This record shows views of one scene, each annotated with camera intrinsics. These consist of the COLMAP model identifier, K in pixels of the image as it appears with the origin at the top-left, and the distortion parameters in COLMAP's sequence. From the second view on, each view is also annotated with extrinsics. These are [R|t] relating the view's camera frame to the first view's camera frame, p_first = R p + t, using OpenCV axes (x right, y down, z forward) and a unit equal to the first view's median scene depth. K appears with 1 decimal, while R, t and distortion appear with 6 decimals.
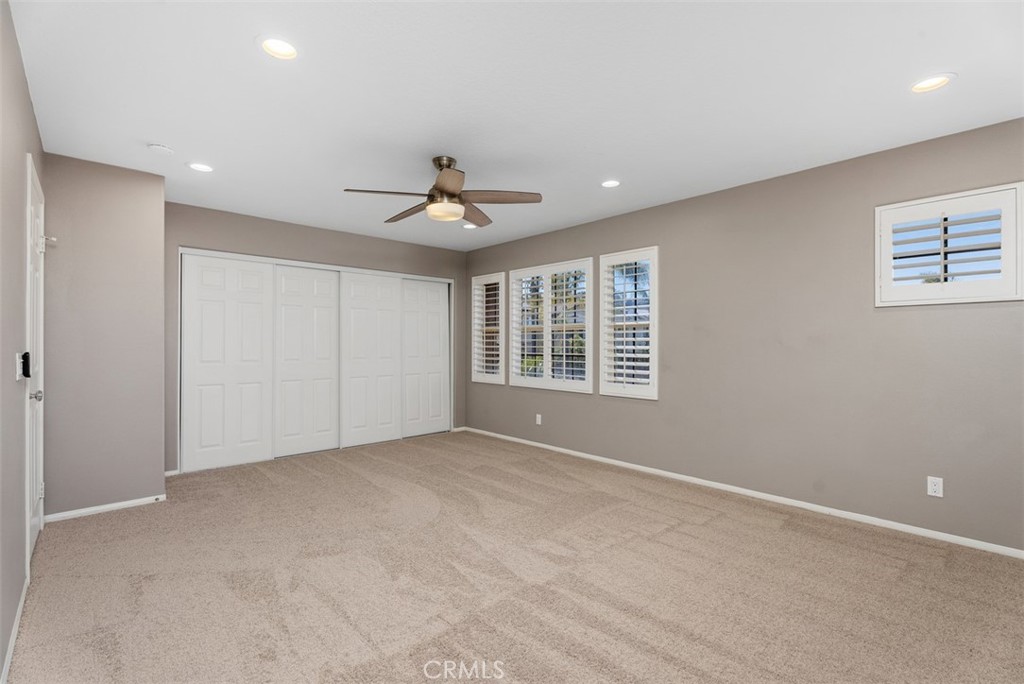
lens RADIAL K [[455.0, 0, 507.1], [0, 455.0, 347.9], [0, 0, 1]] dist [-0.000183, -0.000290]
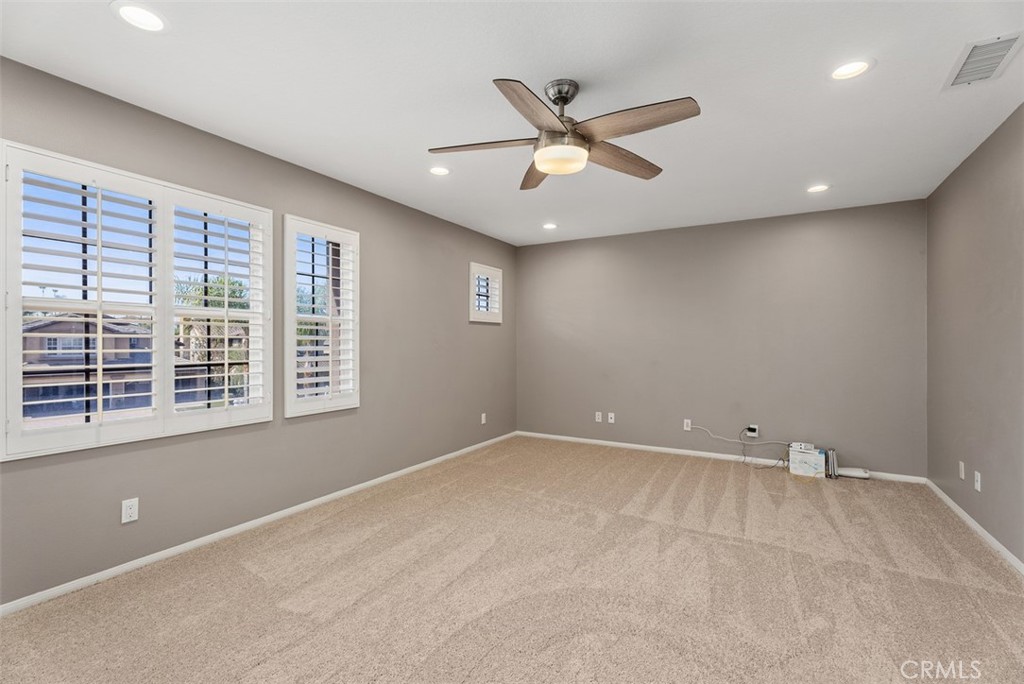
lens RADIAL K [[455.0, 0, 507.1], [0, 455.0, 347.9], [0, 0, 1]] dist [-0.000183, -0.000290]
pose [[-0.282854, -0.018607, 0.958982, -0.559950], [0.005490, 0.999764, 0.021018, -0.016267], [-0.959147, 0.011210, -0.282685, 0.901804]]
